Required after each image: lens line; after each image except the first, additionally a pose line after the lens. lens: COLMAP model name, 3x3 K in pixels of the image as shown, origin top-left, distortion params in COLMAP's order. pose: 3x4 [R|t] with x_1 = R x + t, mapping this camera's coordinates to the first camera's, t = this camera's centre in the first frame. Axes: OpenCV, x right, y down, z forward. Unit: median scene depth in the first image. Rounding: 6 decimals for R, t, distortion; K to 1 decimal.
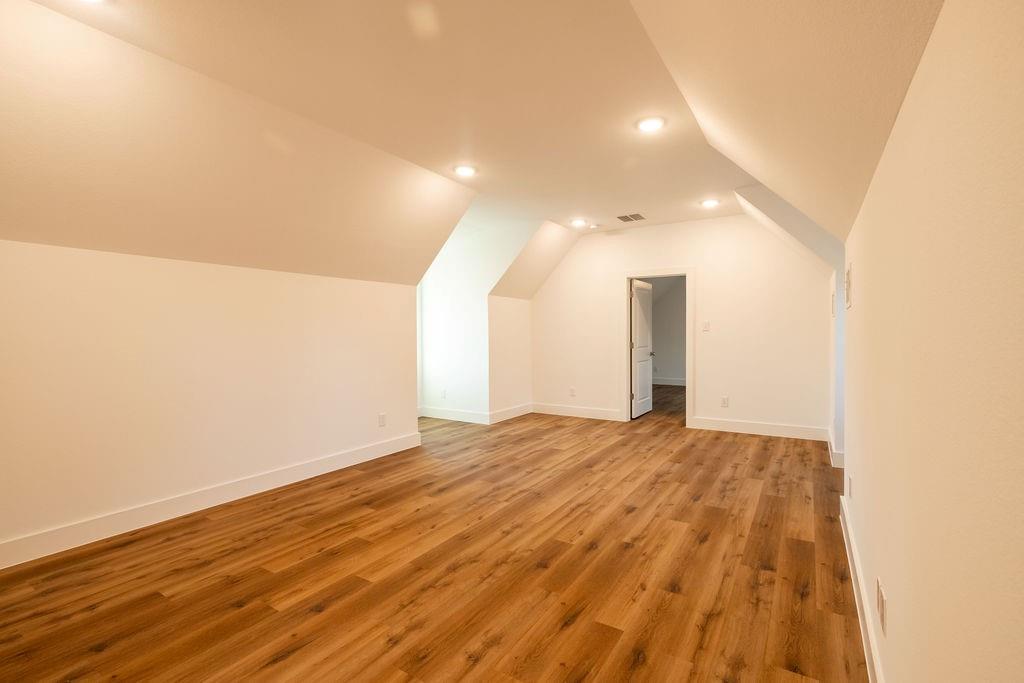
lens RADIAL K [[440.5, 0, 552.9], [0, 440.5, 340.4], [0, 0, 1]] dist [0.000928, -0.000030]
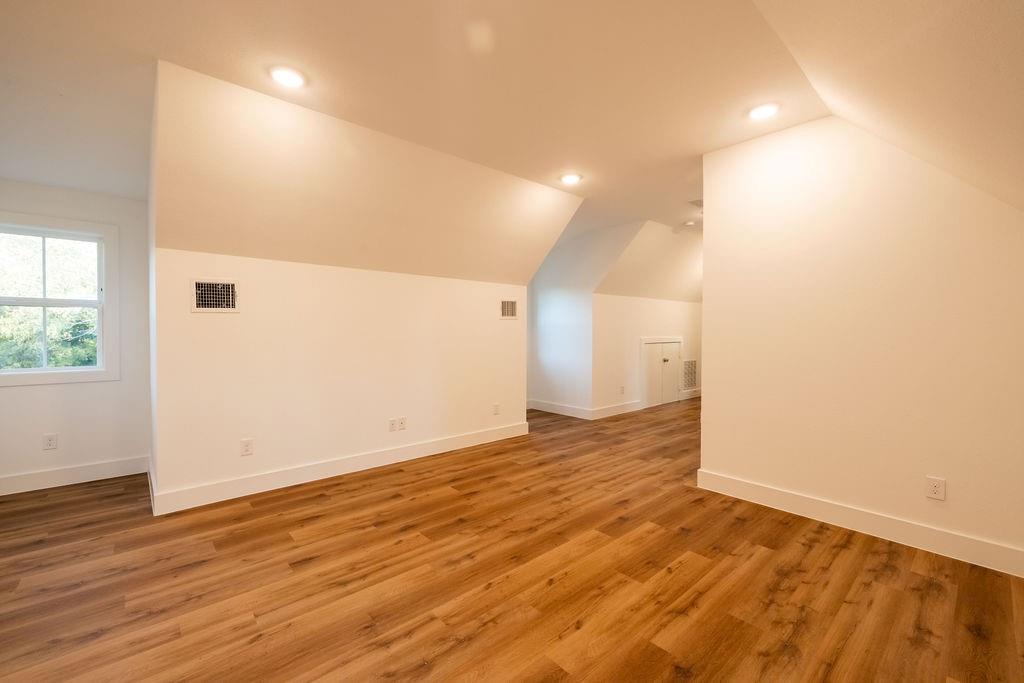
lens RADIAL K [[428.6, 0, 513.3], [0, 428.6, 336.2], [0, 0, 1]] dist [0.000636, 0.000352]
pose [[-0.948979, 0.000178, 0.315338, -0.434039], [0.009892, 0.999524, 0.029207, -0.031105], [-0.315183, 0.030836, -0.948530, 1.671415]]
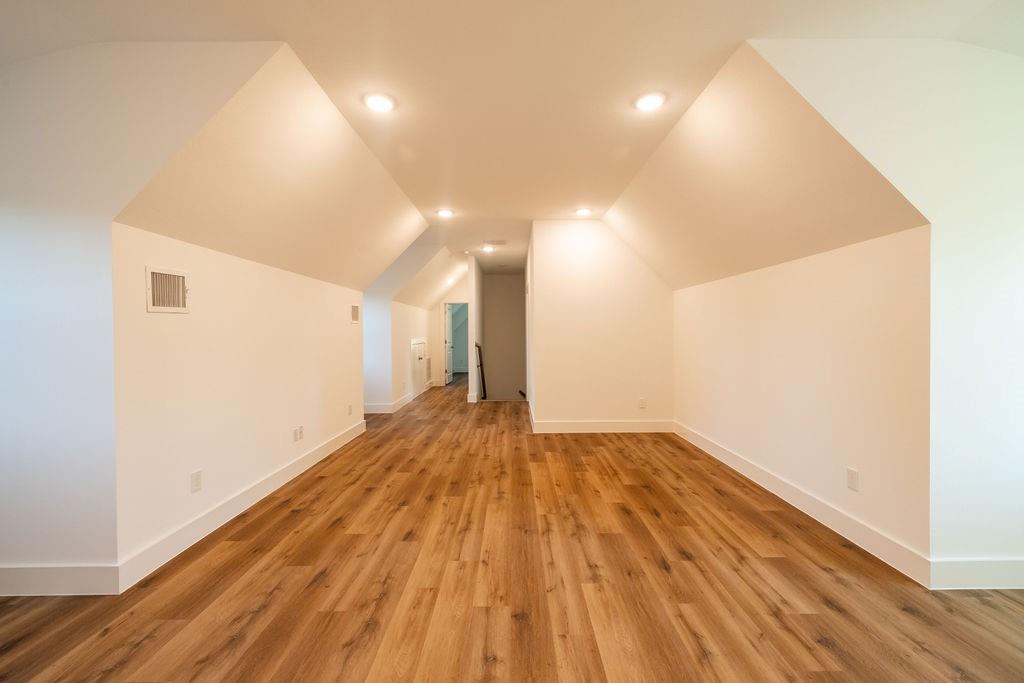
lens RADIAL K [[428.6, 0, 513.3], [0, 428.6, 345.5], [0, 0, 1]] dist [0.000636, 0.000352]
pose [[-0.865995, 0.027056, -0.499321, 0.436971], [0.003212, 0.998816, 0.048551, -0.041354], [0.500043, 0.040441, -0.865056, 1.934356]]
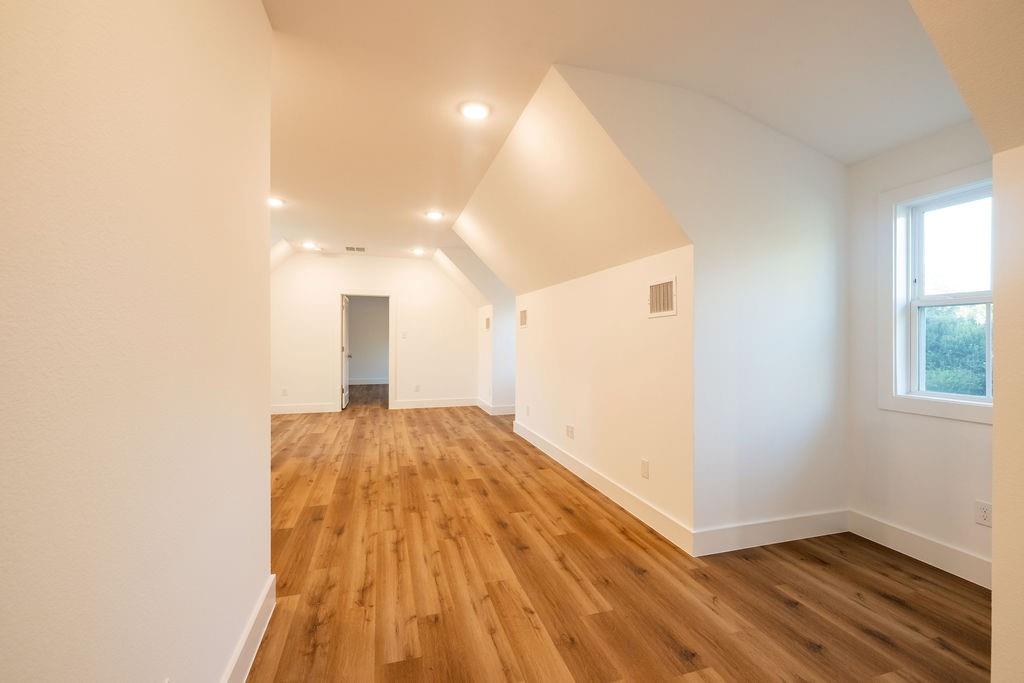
lens RADIAL K [[428.6, 0, 505.8], [0, 428.6, 339.4], [0, 0, 1]] dist [0.000636, 0.000352]
pose [[0.692965, 0.007904, 0.720928, -0.782772], [0.006337, 0.999835, -0.017052, 0.016411], [-0.720943, 0.016385, 0.692800, -0.331213]]
